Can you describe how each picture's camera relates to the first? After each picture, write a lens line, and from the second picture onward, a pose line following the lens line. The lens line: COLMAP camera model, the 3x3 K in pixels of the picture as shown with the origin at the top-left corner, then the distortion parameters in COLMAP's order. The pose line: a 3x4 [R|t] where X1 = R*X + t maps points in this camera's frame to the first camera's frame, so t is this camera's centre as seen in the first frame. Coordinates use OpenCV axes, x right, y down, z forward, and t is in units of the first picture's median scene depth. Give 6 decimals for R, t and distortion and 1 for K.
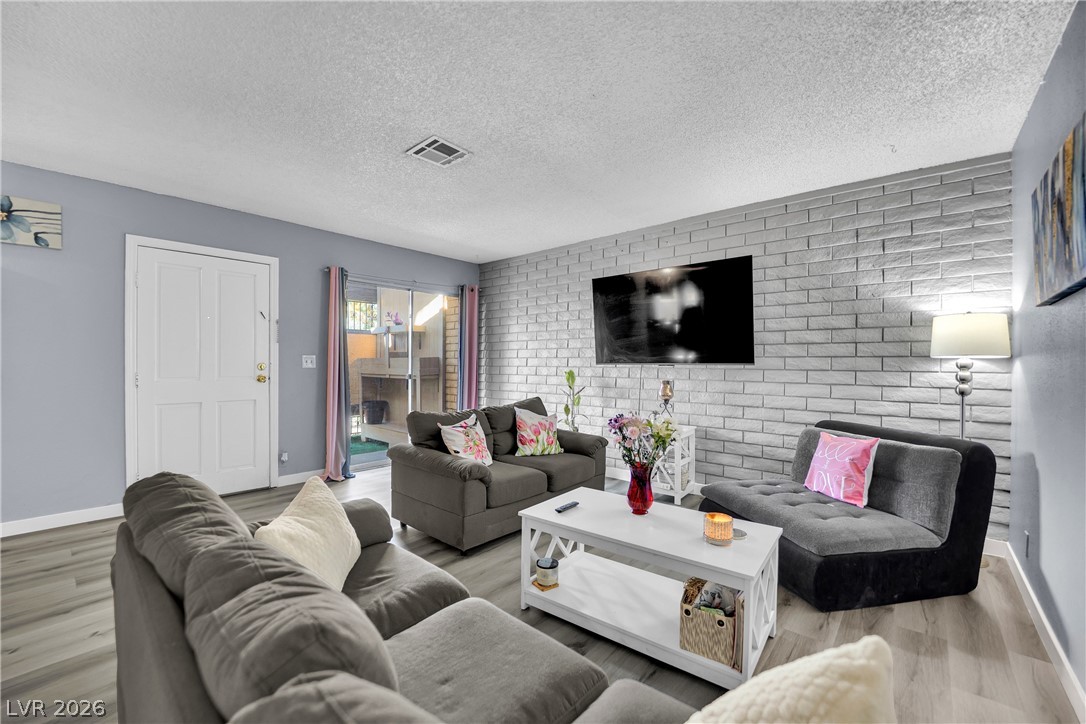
lens RADIAL K [[453.8, 0, 543.0], [0, 453.8, 362.0], [0, 0, 1]] dist [-0.009330, 0.000159]
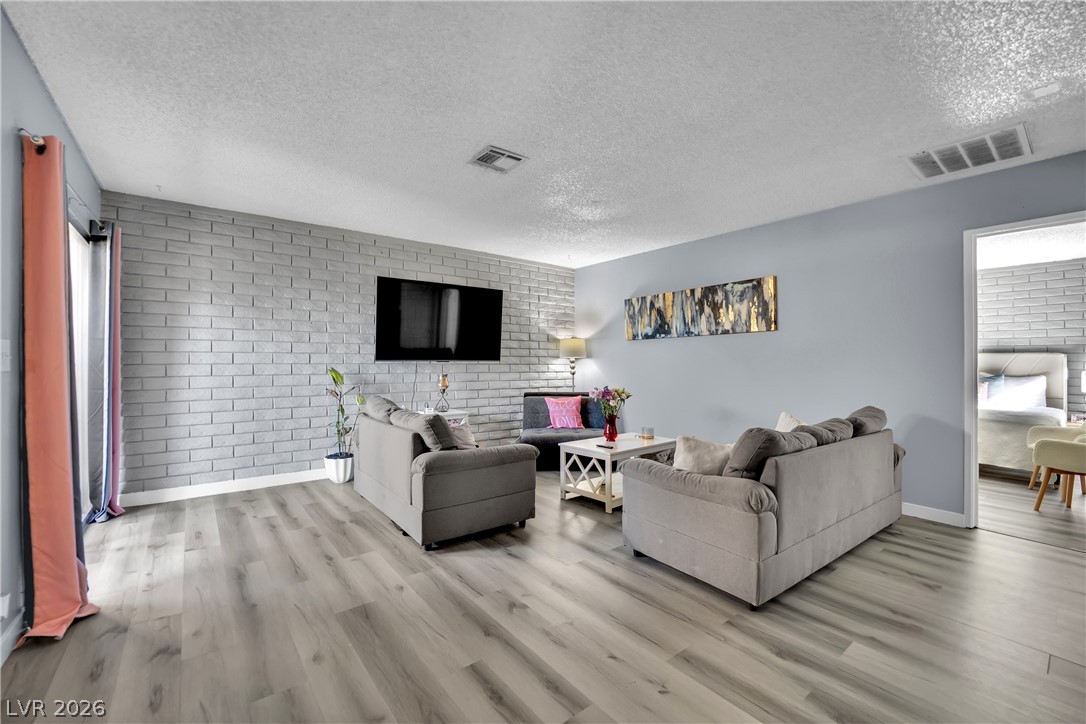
lens RADIAL K [[443.8, 0, 528.9], [0, 443.8, 359.7], [0, 0, 1]] dist [-0.000539, 0.000070]
pose [[0.216818, 0.001286, 0.976211, -0.999583], [-0.005332, 0.999986, -0.000133, 0.000991], [-0.976197, -0.005176, 0.216822, 0.585937]]
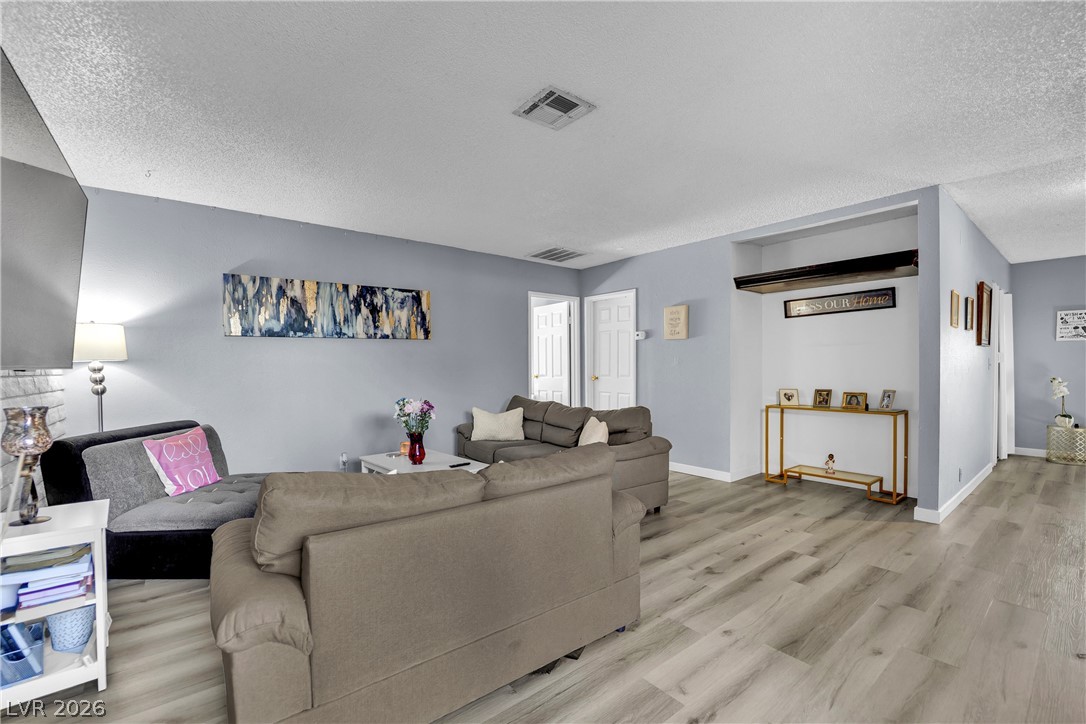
lens RADIAL K [[453.8, 0, 543.0], [0, 453.8, 362.0], [0, 0, 1]] dist [-0.009330, 0.000159]
pose [[-0.979390, 0.001174, 0.201976, -0.309484], [-0.000666, 0.999959, -0.009040, 0.000622], [-0.201978, -0.008988, -0.979349, 1.495329]]
